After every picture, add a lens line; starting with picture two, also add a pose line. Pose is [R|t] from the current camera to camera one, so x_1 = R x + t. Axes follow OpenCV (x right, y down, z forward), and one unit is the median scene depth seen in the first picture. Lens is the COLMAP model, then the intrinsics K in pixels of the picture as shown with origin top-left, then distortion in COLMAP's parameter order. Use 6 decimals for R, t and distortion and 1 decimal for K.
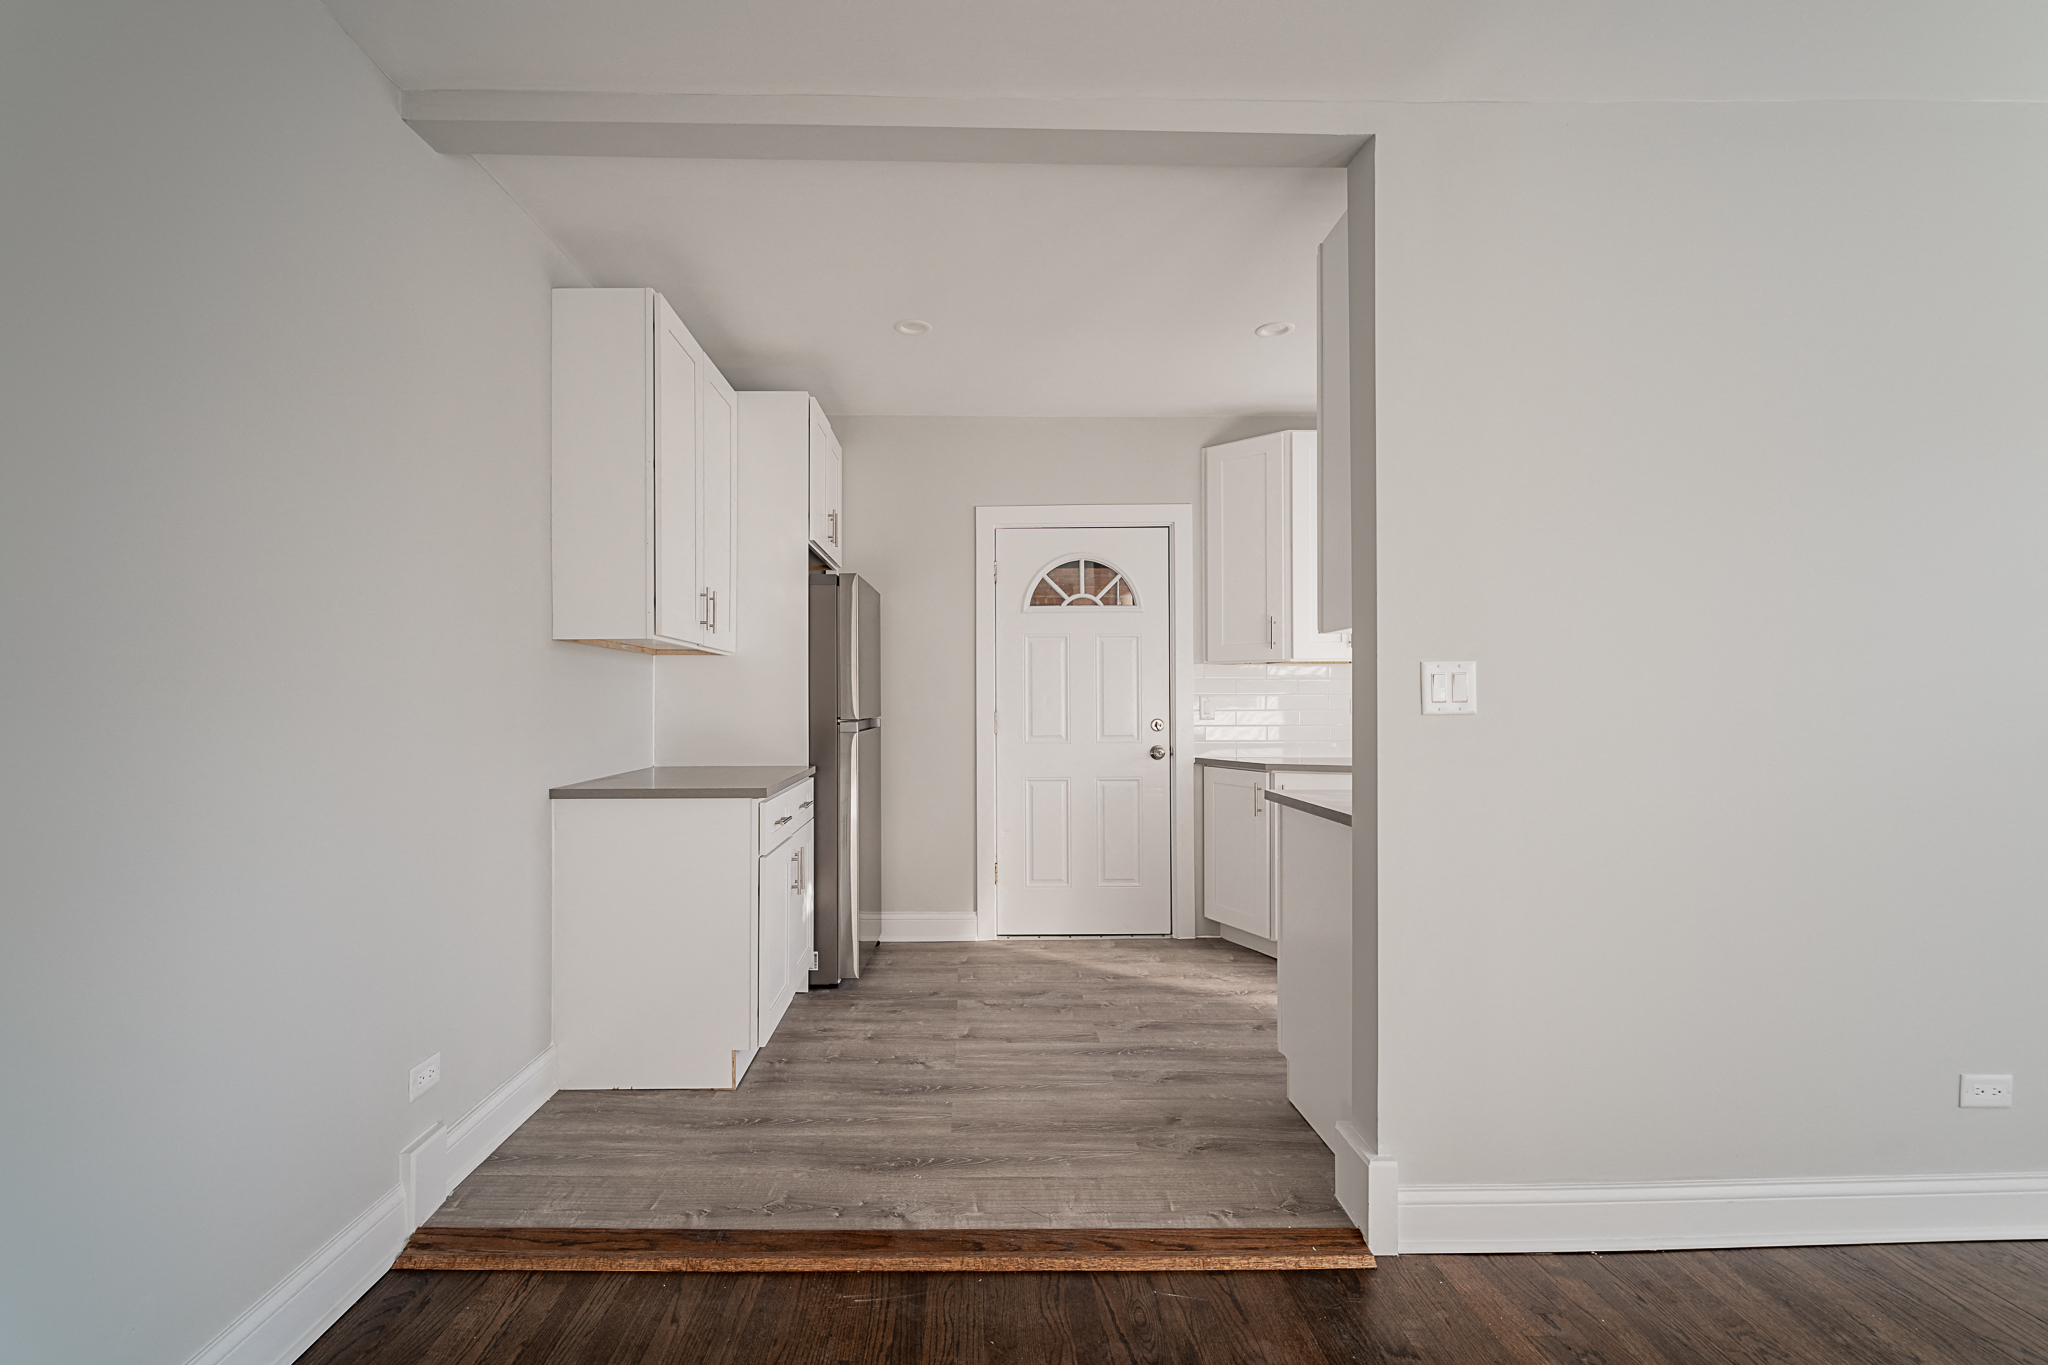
lens RADIAL K [[907.7, 0, 983.8], [0, 907.7, 686.4], [0, 0, 1]] dist [-0.003729, -0.001275]
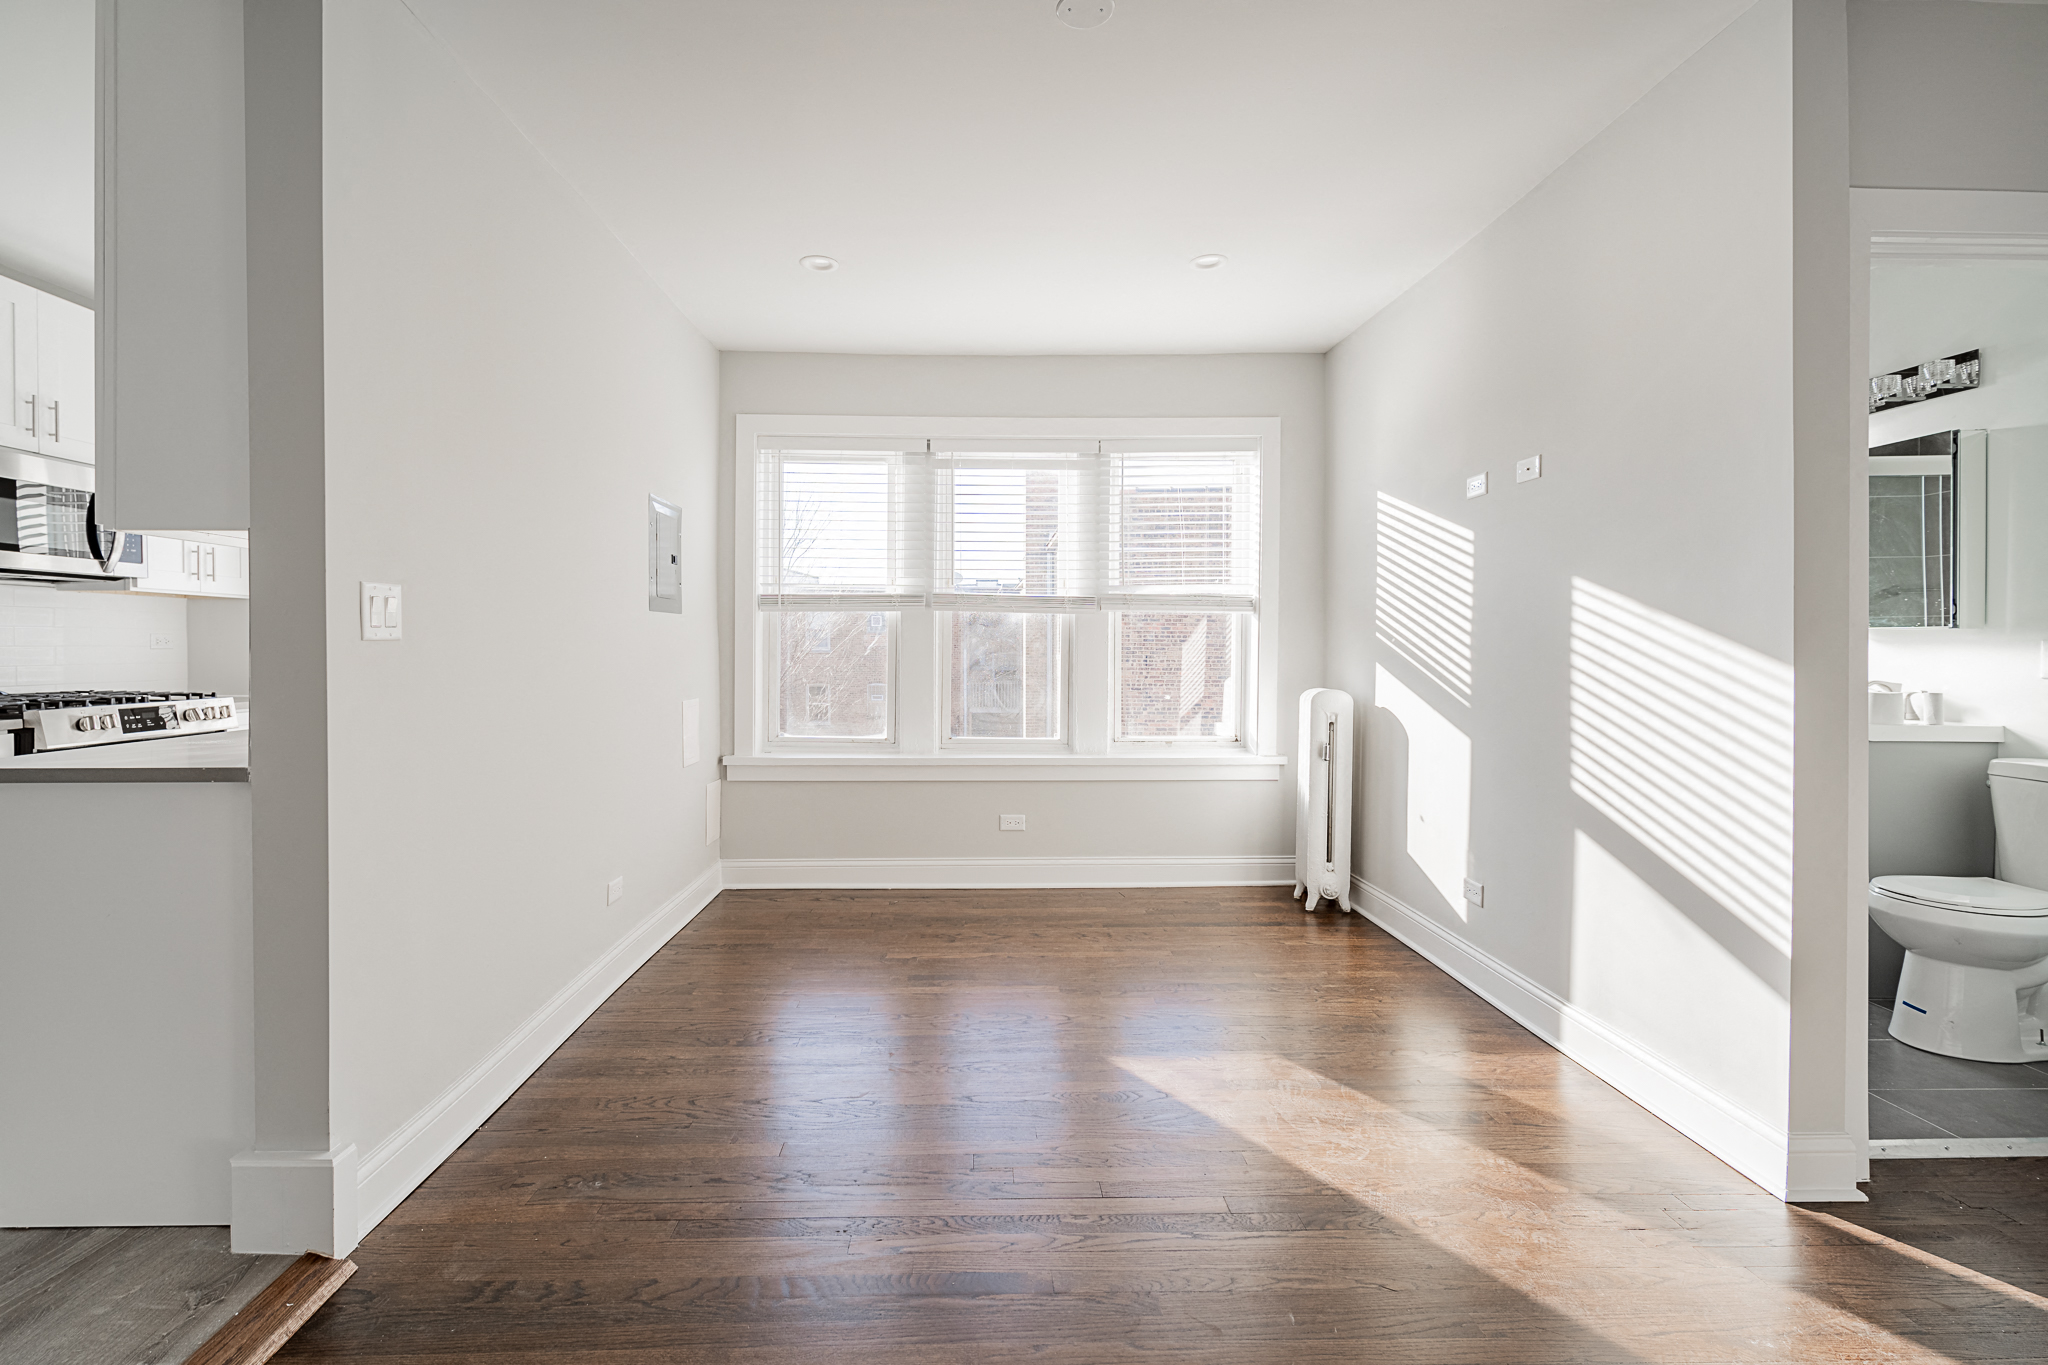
lens RADIAL K [[907.7, 0, 988.1], [0, 907.7, 656.4], [0, 0, 1]] dist [-0.003729, -0.001275]
pose [[0.006120, -0.011867, 0.999911, -0.384173], [-0.012477, 0.999851, 0.011942, 0.026638], [-0.999903, -0.012549, 0.005971, 0.346643]]
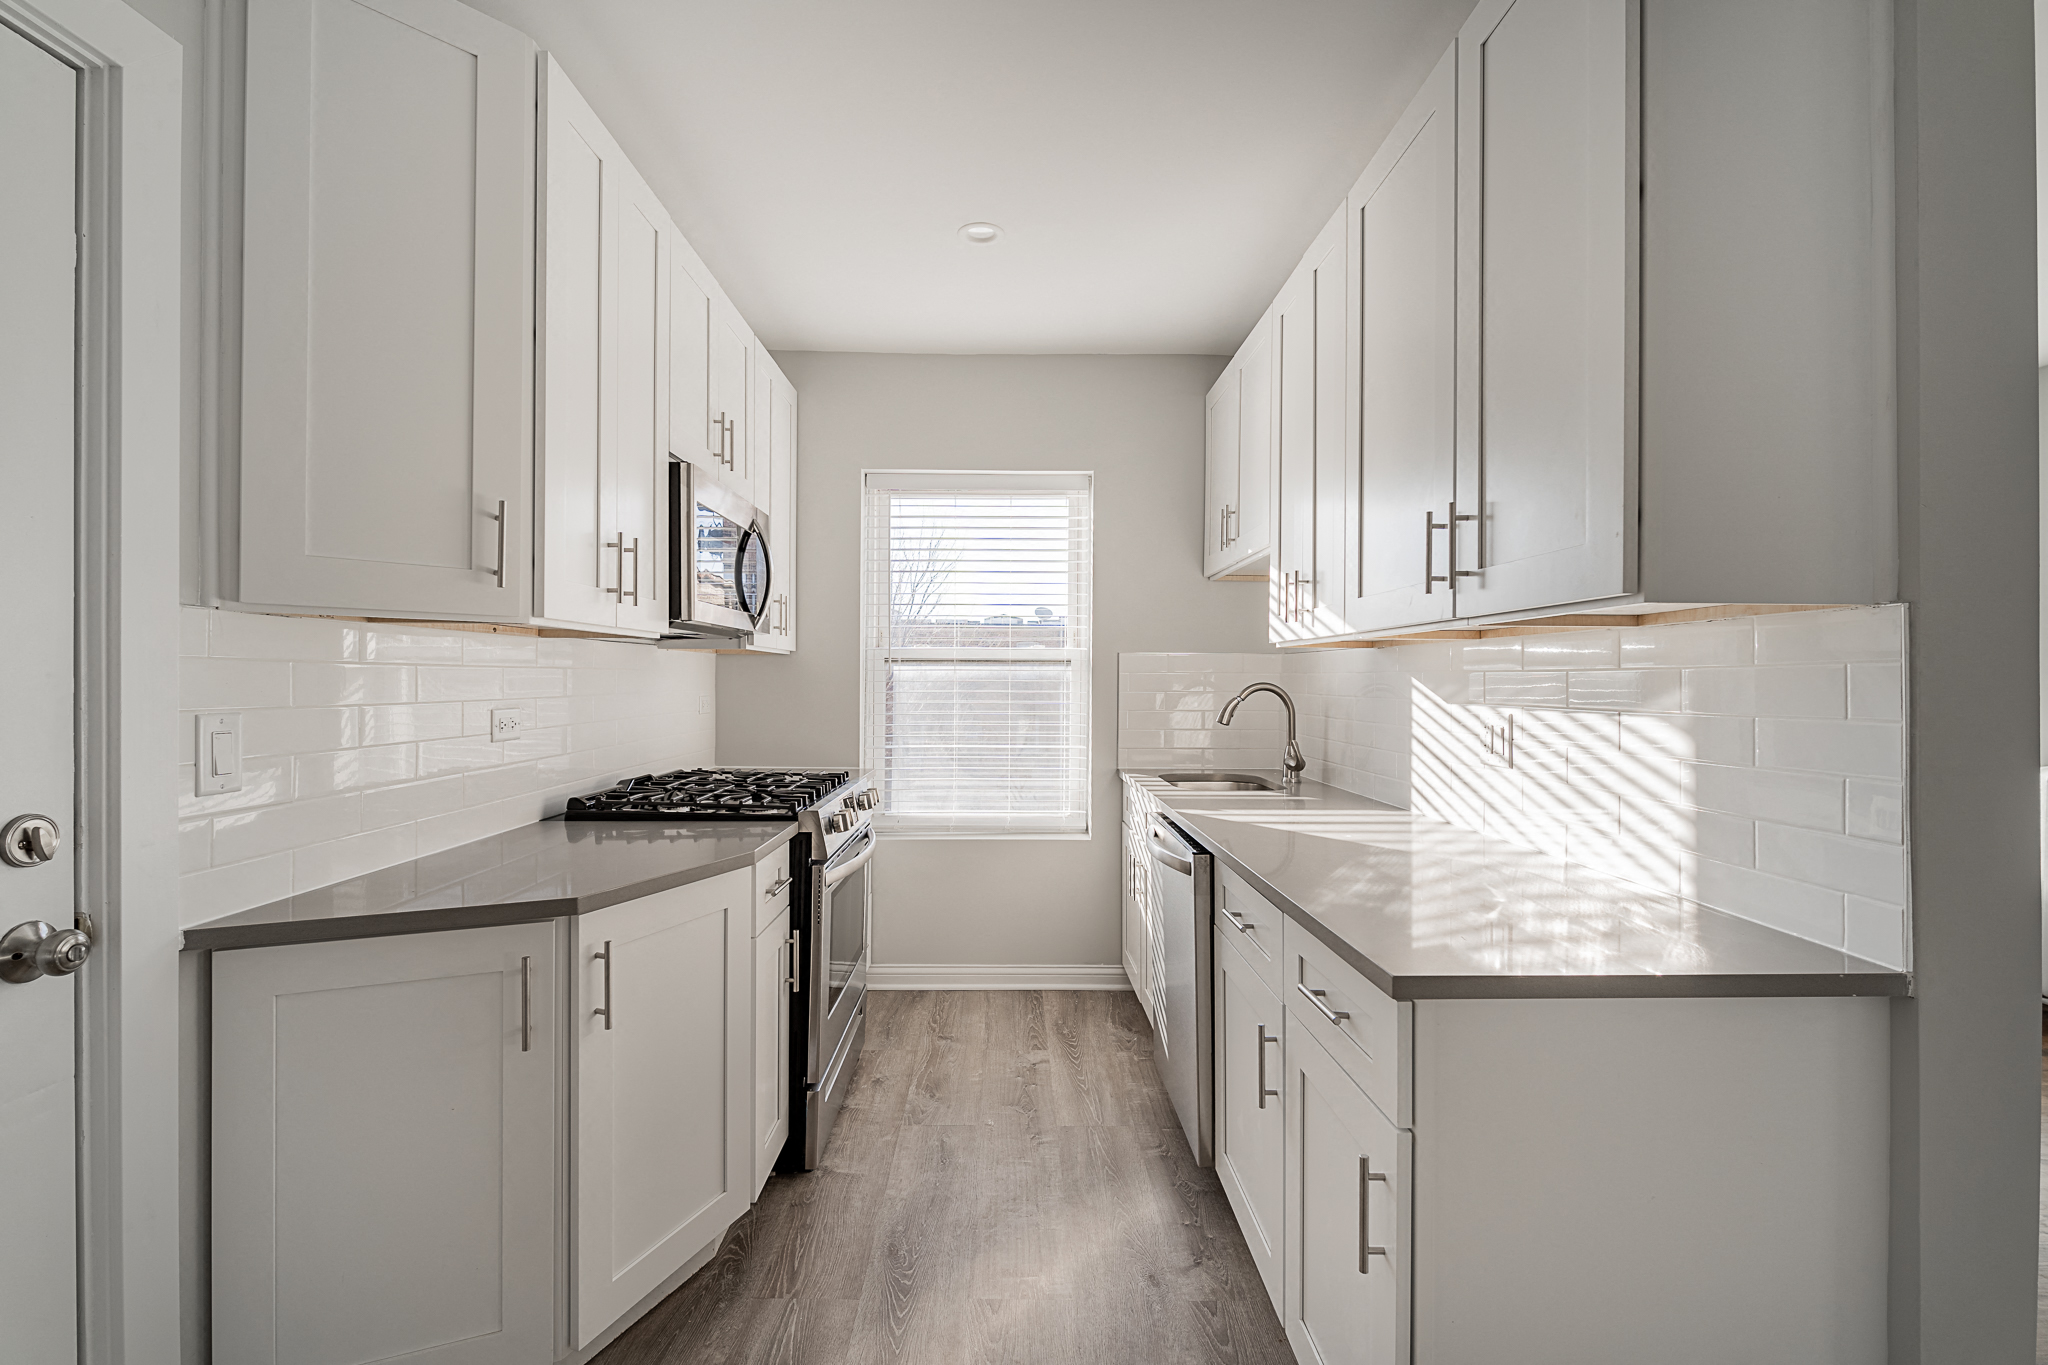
lens RADIAL K [[907.7, 0, 1009.8], [0, 907.7, 672.7], [0, 0, 1]] dist [-0.003729, -0.001275]
pose [[0.012167, 0.010599, 0.999870, -0.109183], [-0.016711, 0.999806, -0.010395, -0.011360], [-0.999786, -0.016582, 0.012342, 1.520522]]
